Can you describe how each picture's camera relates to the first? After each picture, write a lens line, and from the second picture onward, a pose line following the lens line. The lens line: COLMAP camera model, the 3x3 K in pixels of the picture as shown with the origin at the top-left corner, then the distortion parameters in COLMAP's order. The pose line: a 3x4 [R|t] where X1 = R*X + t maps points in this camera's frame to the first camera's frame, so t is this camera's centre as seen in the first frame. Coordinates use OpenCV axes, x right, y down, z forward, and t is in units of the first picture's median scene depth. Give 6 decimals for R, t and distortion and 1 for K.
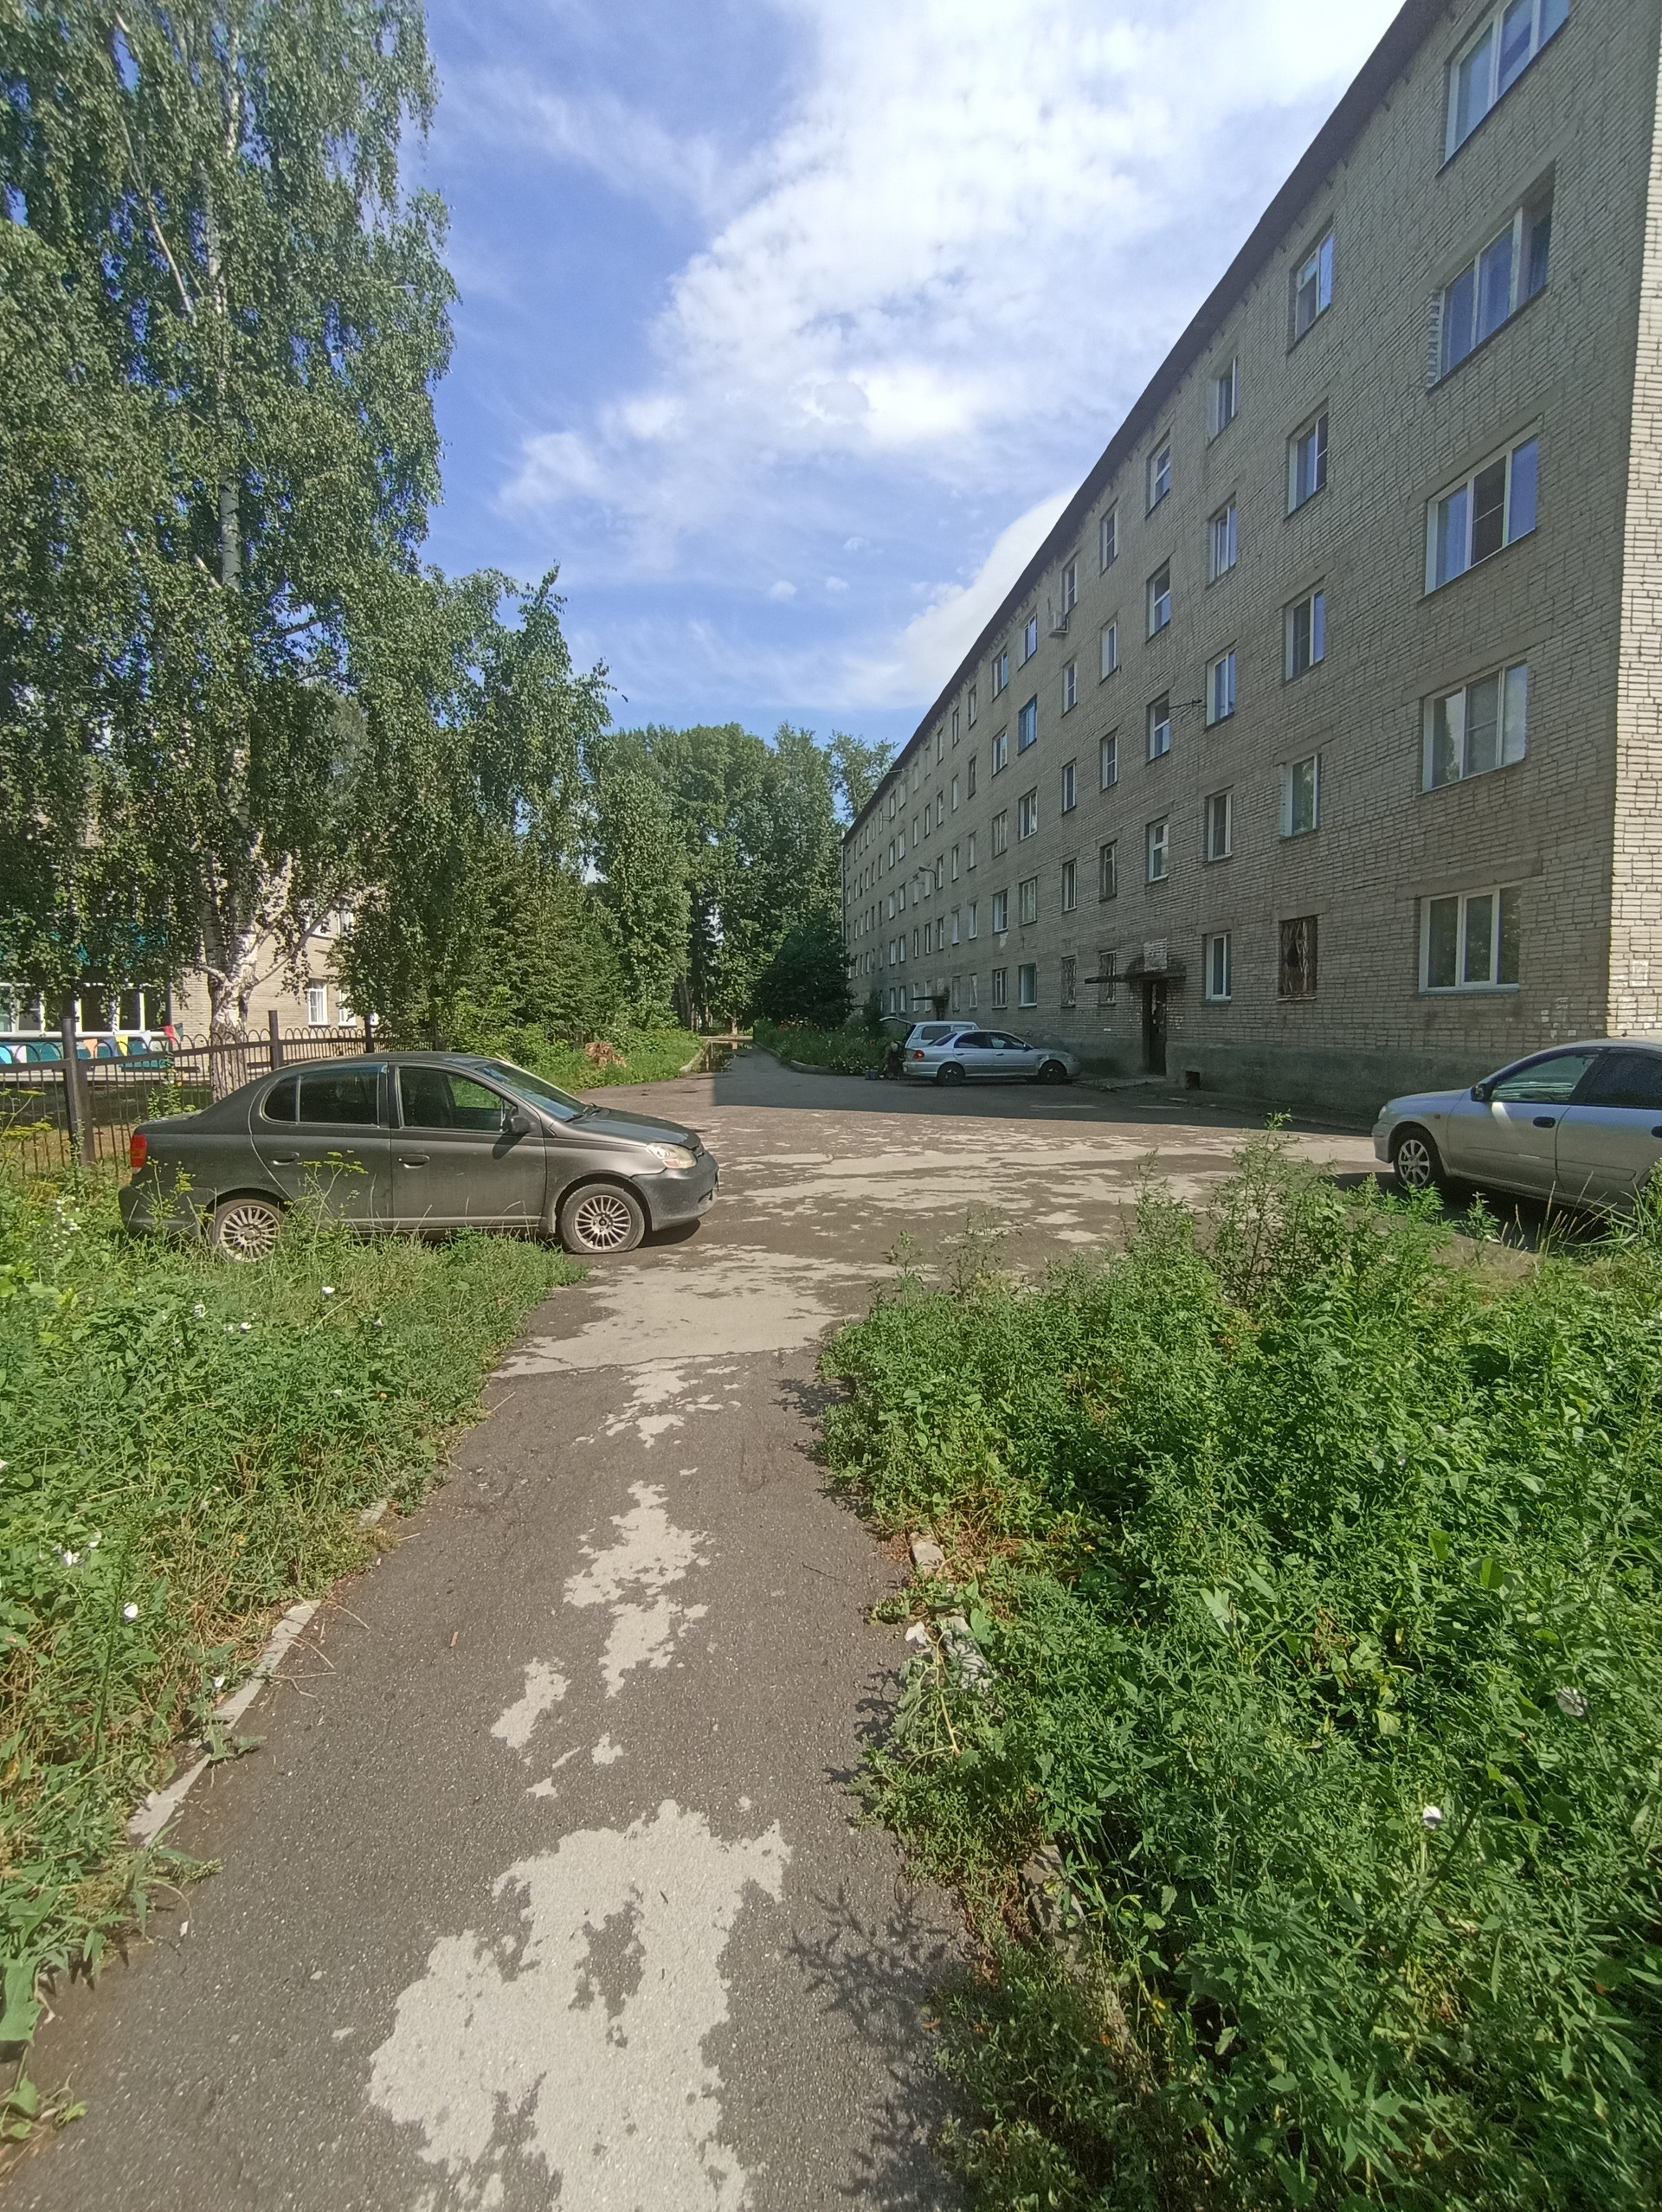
lens RADIAL K [[964.5, 0, 829.1], [0, 964.5, 1080.5], [0, 0, 1]] dist [-0.047859, 0.036513]
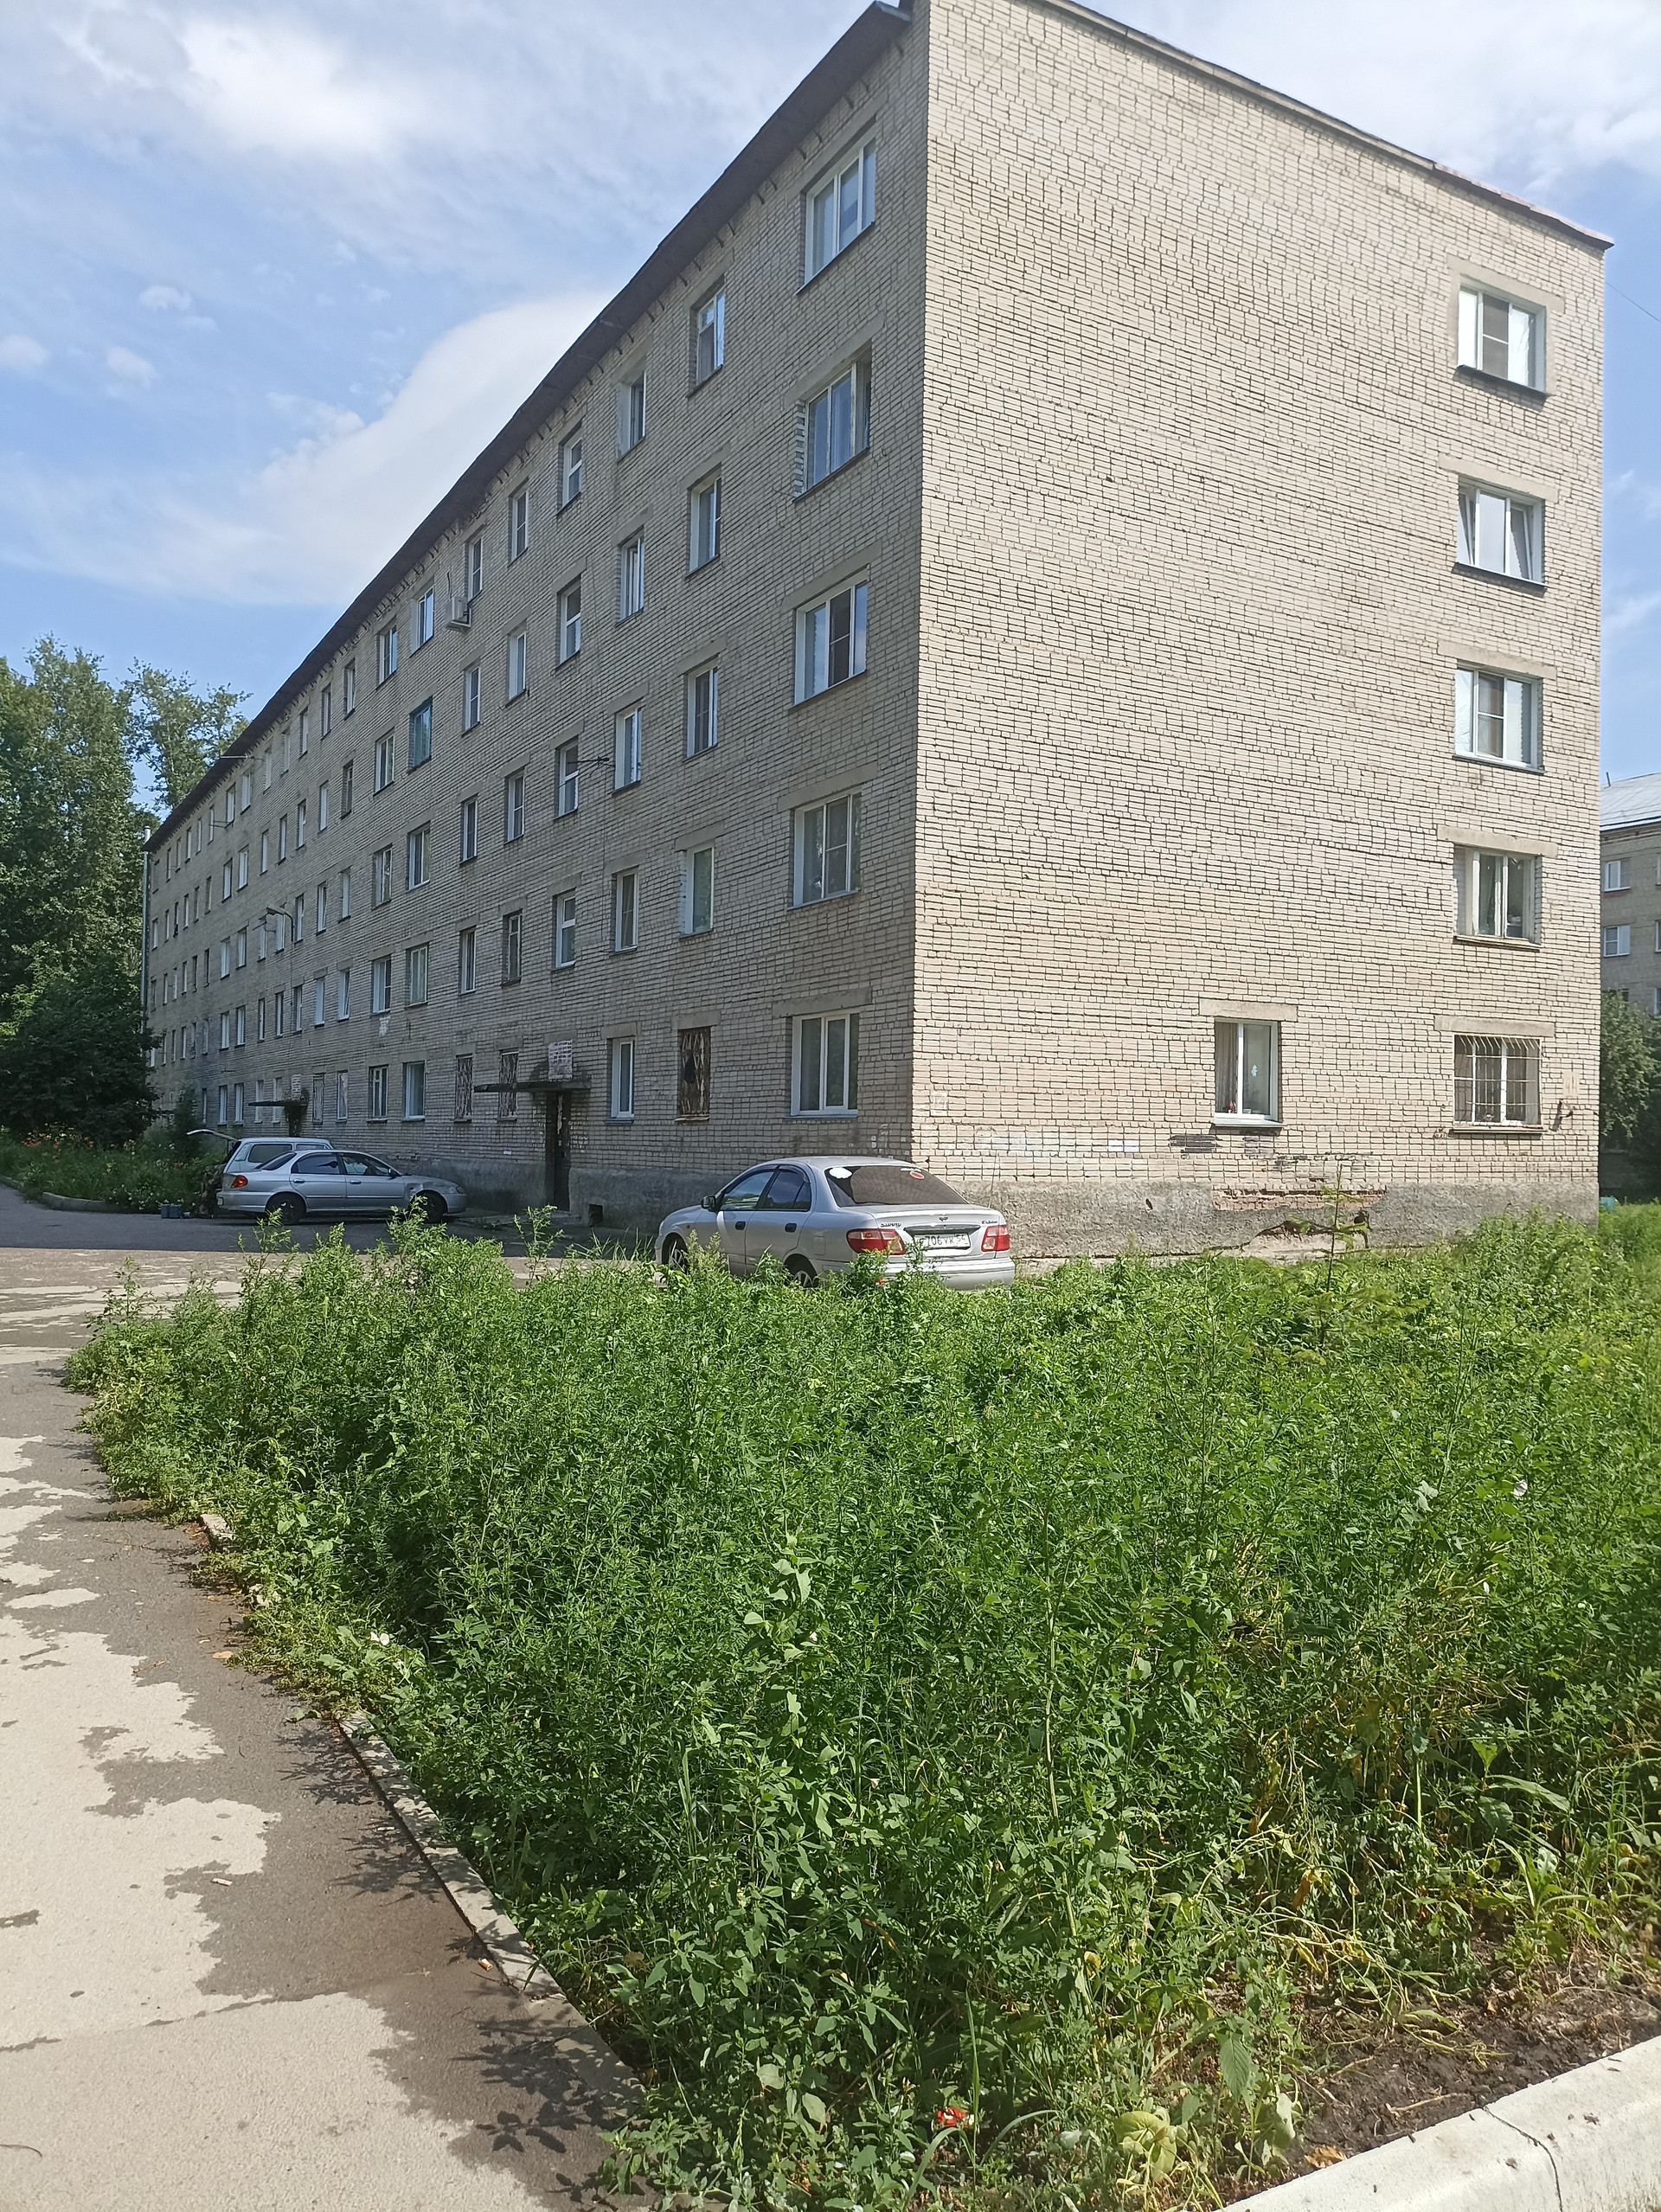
lens RADIAL K [[1559.9, 0, 788.6], [0, 1559.9, 1110.6], [0, 0, 1]] dist [0.063667, -0.060143]
pose [[0.919790, 0.029983, 0.391265, 0.016325], [0.002331, 0.996642, -0.081855, 0.037251], [-0.392405, 0.076202, 0.916631, -0.535463]]
